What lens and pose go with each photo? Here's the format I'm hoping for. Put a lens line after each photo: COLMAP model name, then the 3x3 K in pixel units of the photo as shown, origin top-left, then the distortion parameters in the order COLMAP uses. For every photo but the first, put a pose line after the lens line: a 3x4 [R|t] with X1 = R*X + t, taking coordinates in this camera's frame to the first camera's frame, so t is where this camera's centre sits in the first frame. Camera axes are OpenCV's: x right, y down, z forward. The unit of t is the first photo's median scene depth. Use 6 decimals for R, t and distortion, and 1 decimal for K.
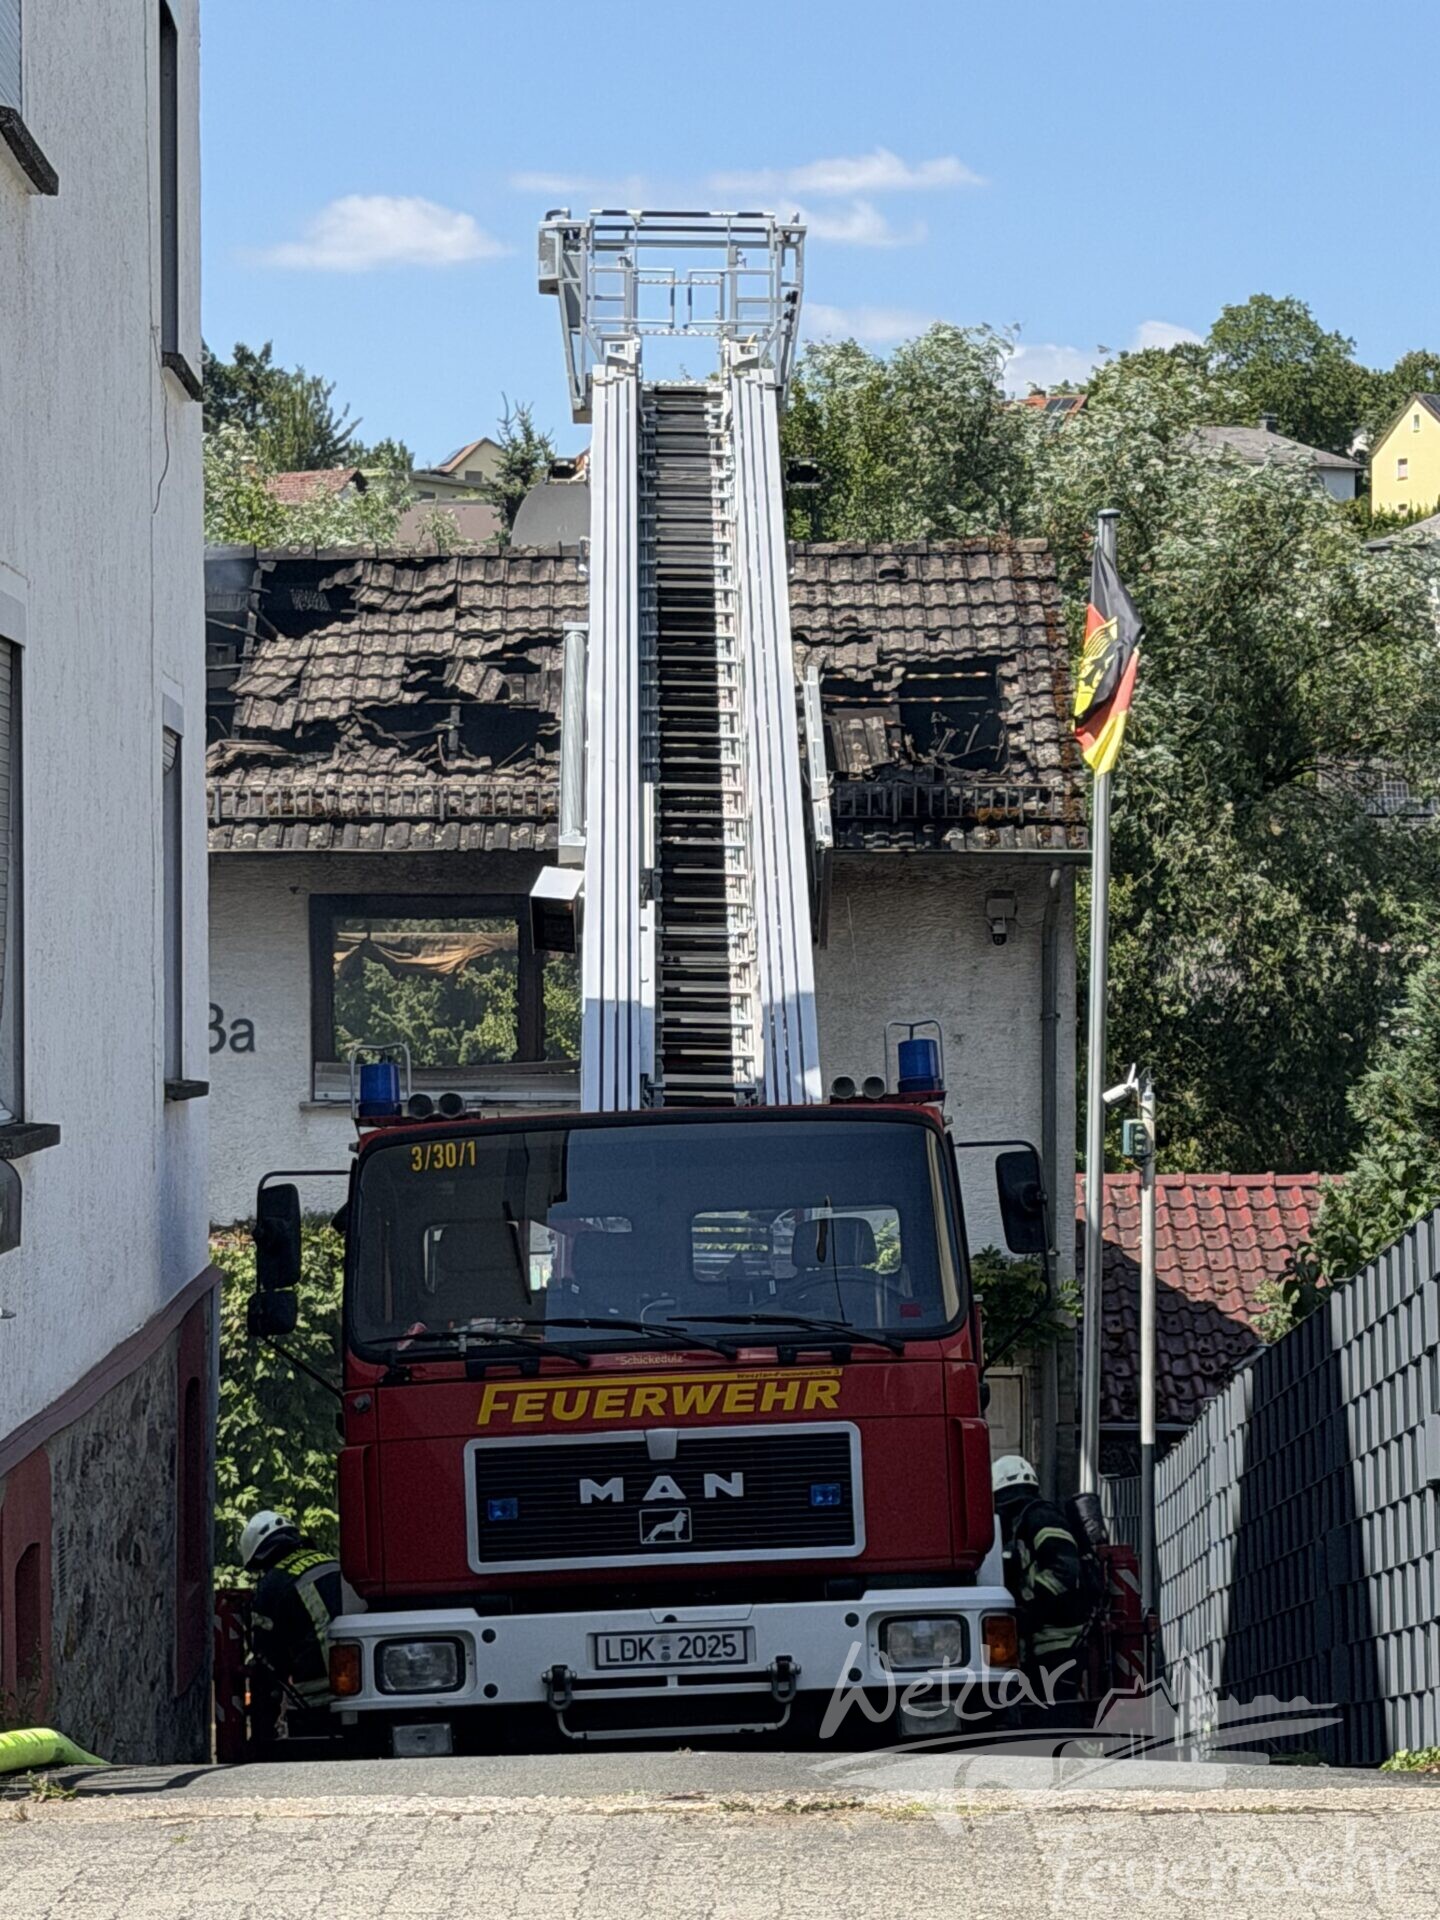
lens RADIAL K [[5076.2, 0, 720.0], [0, 5076.2, 960.0], [0, 0, 1]] dist [0.023139, 0.054917]
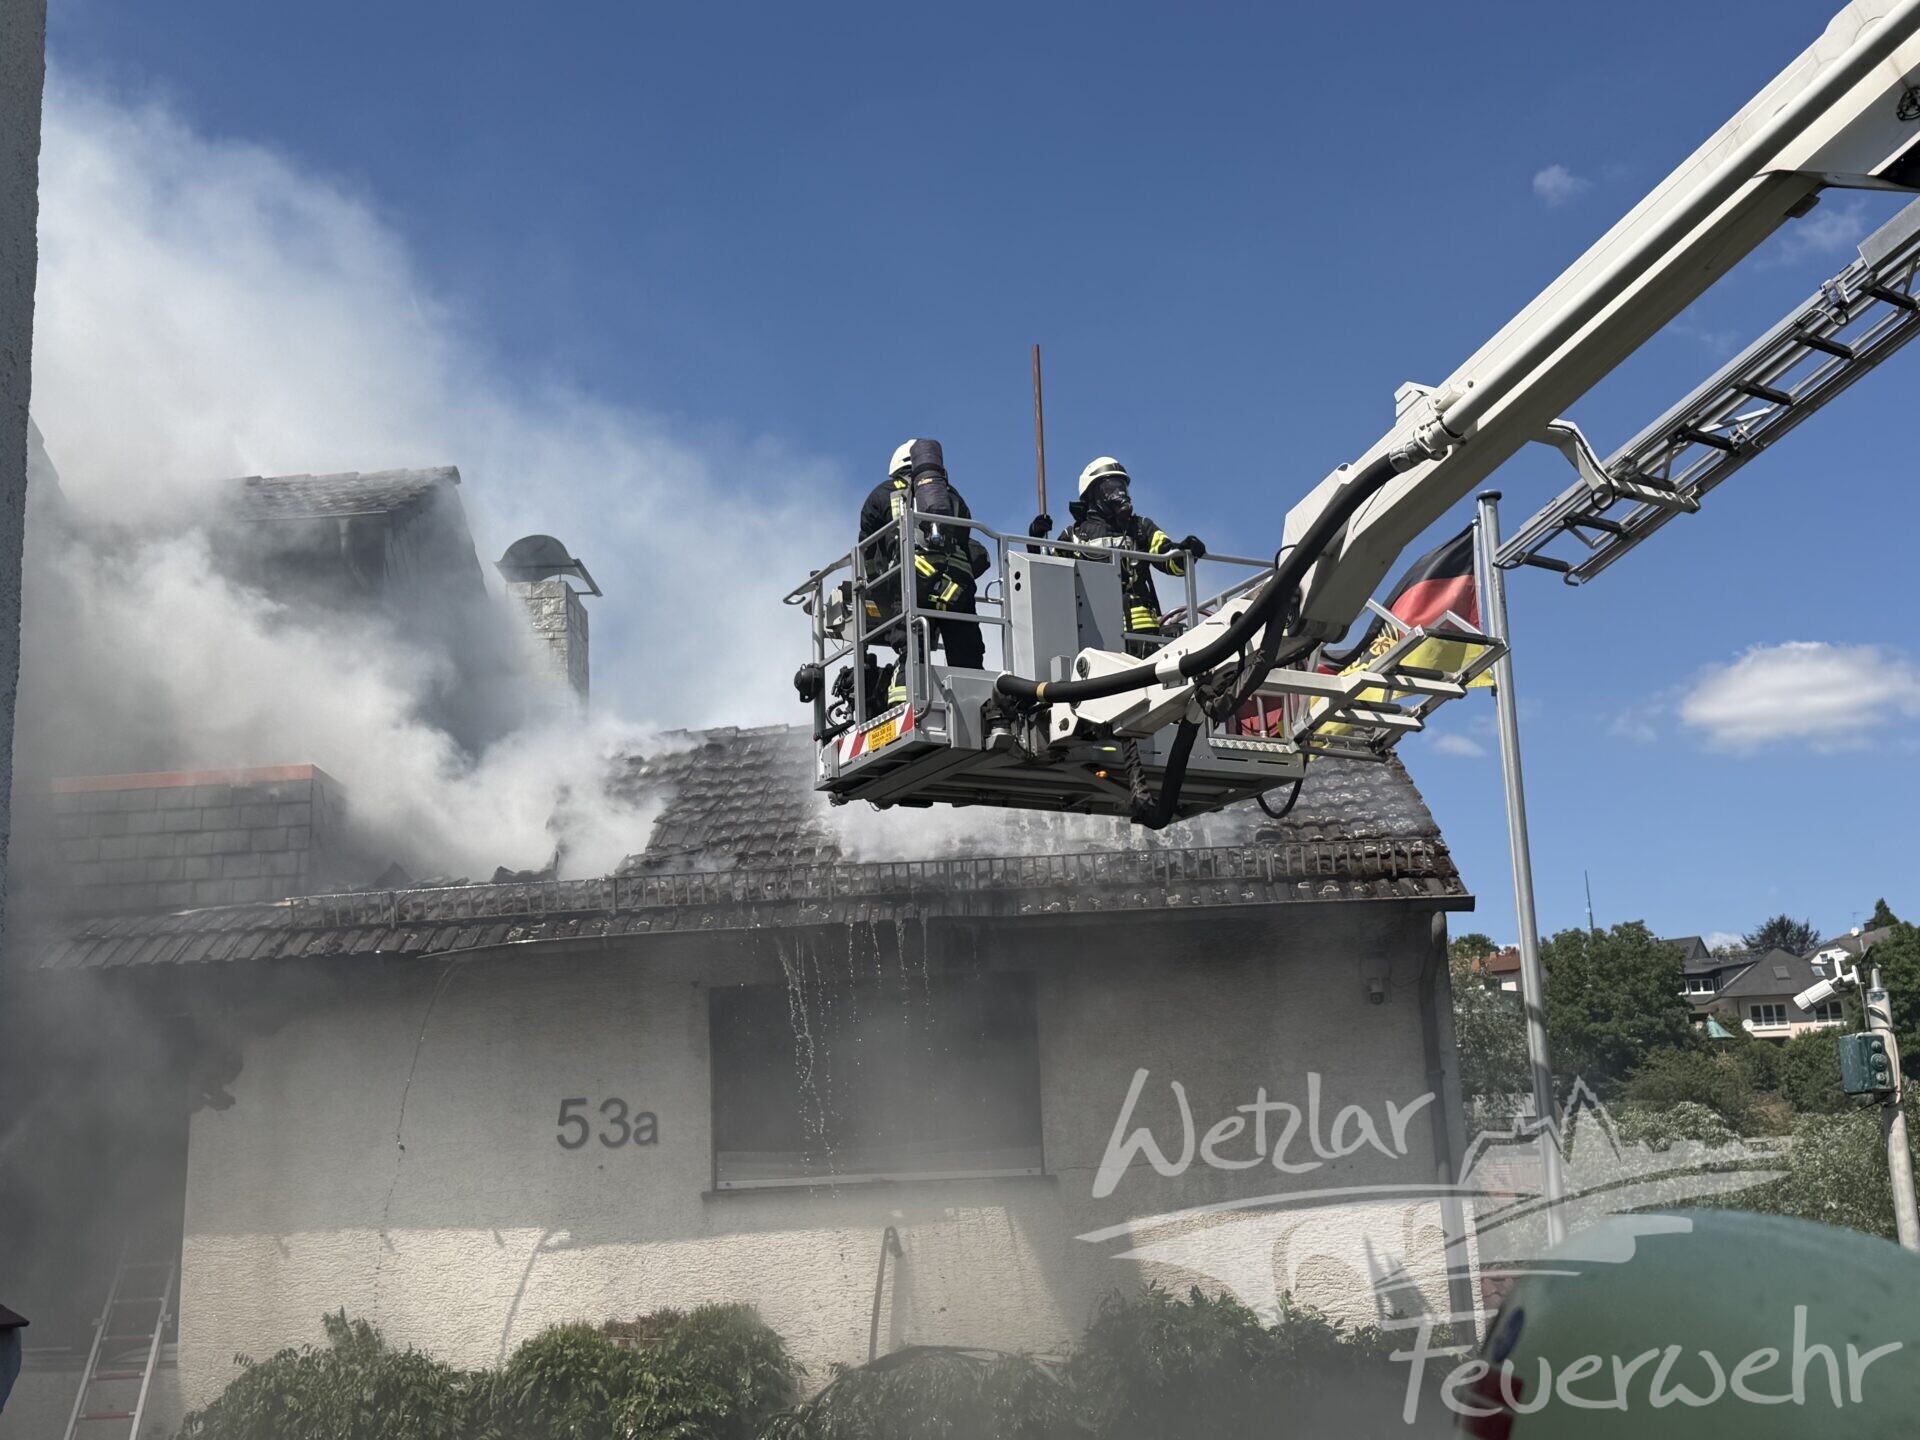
lens RADIAL K [[2226.2, 0, 960.0], [0, 2226.2, 720.0], [0, 0, 1]] dist [0.180080, 0.005147]
pose [[0.998413, -0.046983, -0.031050, -0.012188], [0.038825, 0.973623, -0.224833, 0.039762], [0.040794, 0.223271, 0.973902, 0.543897]]
